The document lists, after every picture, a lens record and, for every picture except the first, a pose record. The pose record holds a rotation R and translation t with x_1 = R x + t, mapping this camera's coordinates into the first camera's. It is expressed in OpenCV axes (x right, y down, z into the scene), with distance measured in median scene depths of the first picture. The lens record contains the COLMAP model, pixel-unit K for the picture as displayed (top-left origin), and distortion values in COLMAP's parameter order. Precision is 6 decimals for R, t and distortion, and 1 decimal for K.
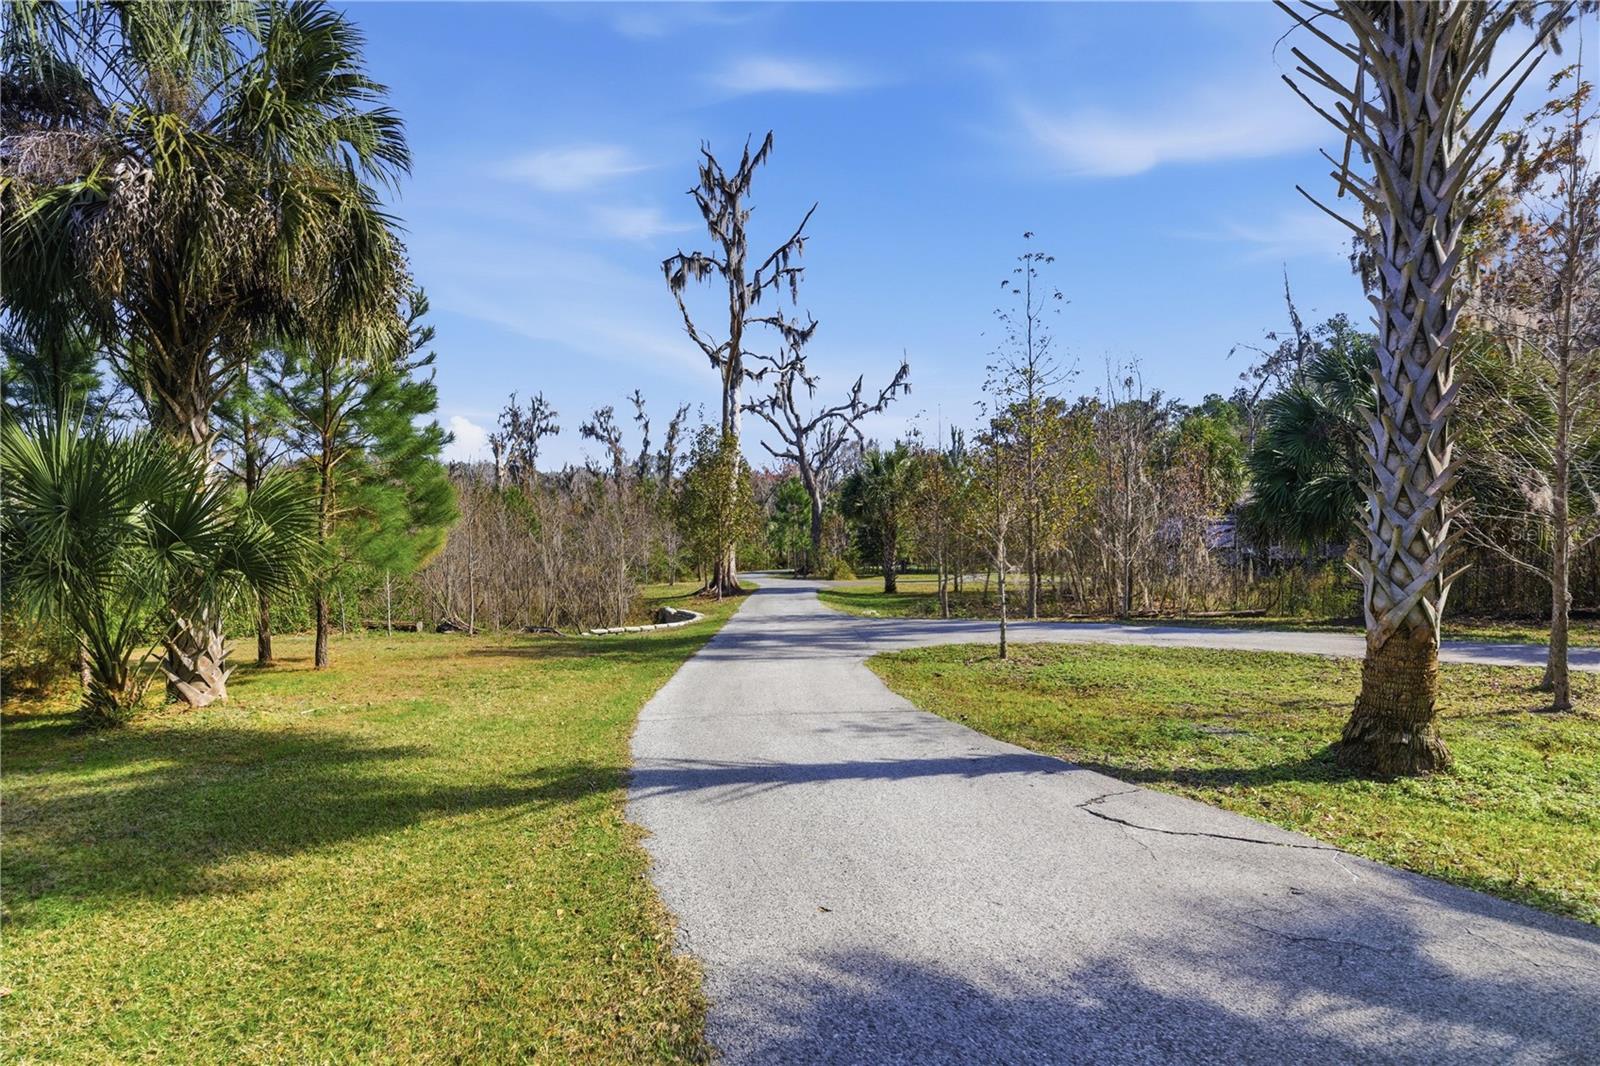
lens RADIAL K [[667.0, 0, 799.8], [0, 667.0, 543.4], [0, 0, 1]] dist [-0.000149, -0.000041]
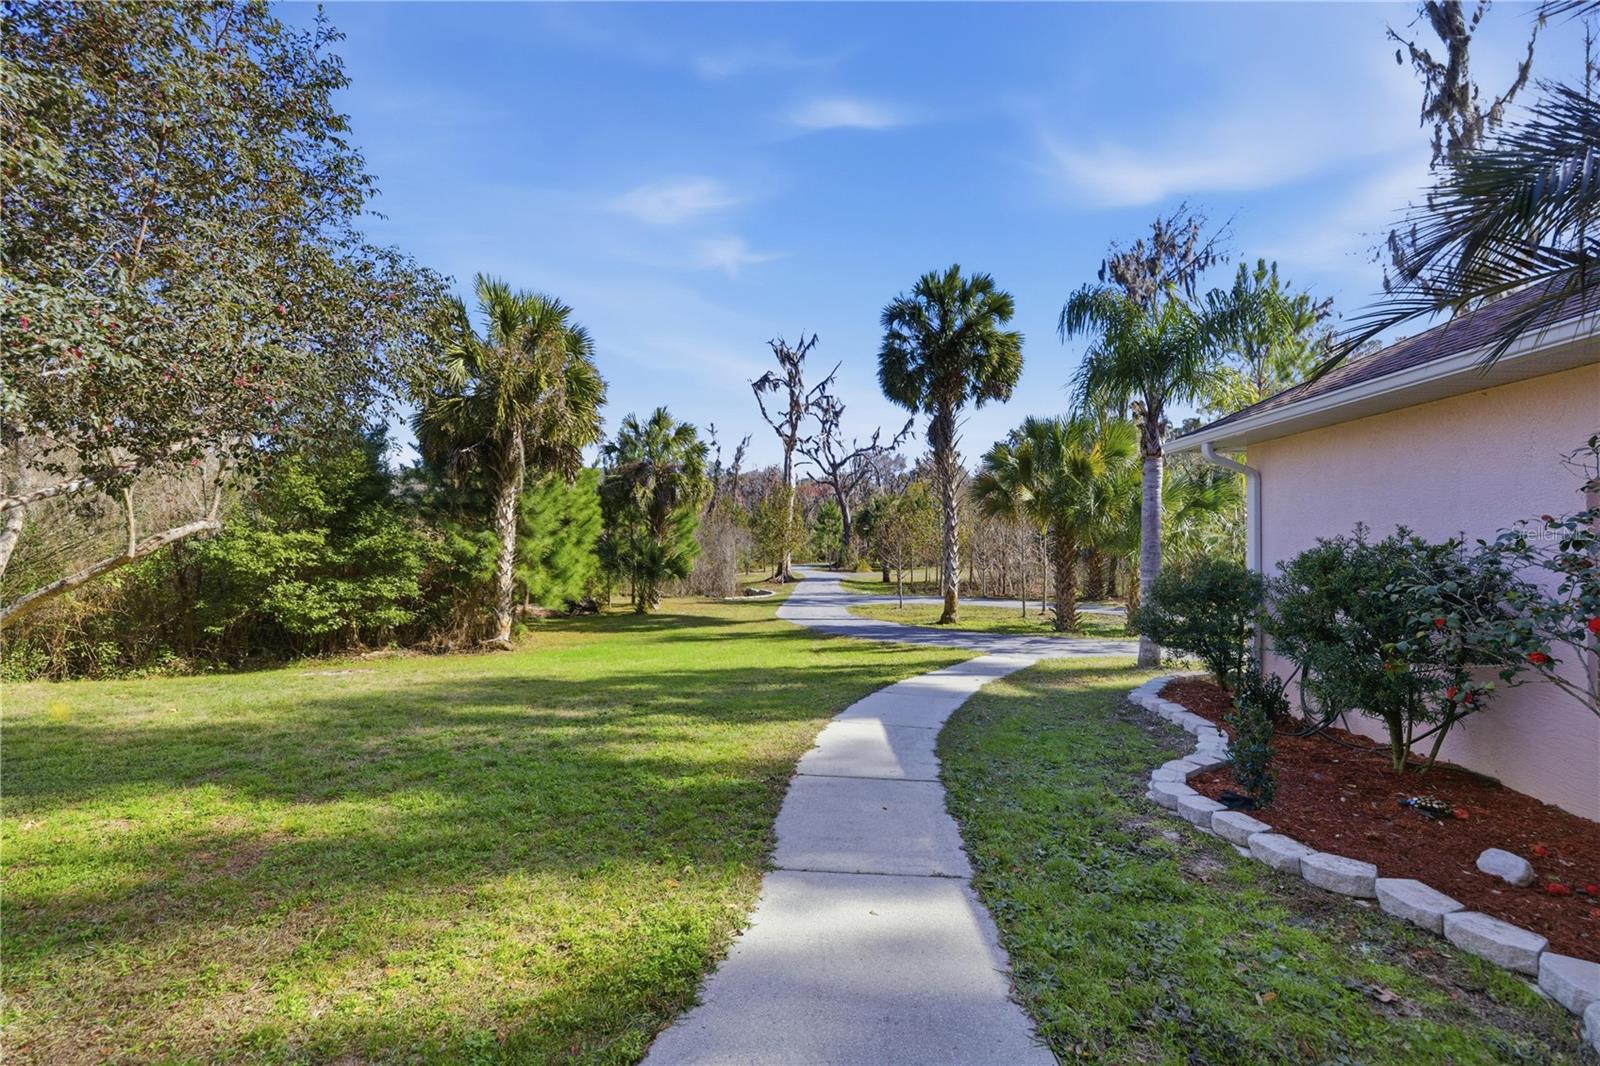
lens RADIAL K [[667.0, 0, 799.8], [0, 667.0, 543.4], [0, 0, 1]] dist [-0.000149, -0.000041]
pose [[0.997844, 0.016266, -0.063585, 0.021816], [-0.015033, 0.999690, 0.019822, -0.038647], [0.063888, -0.018824, 0.997780, -0.496928]]
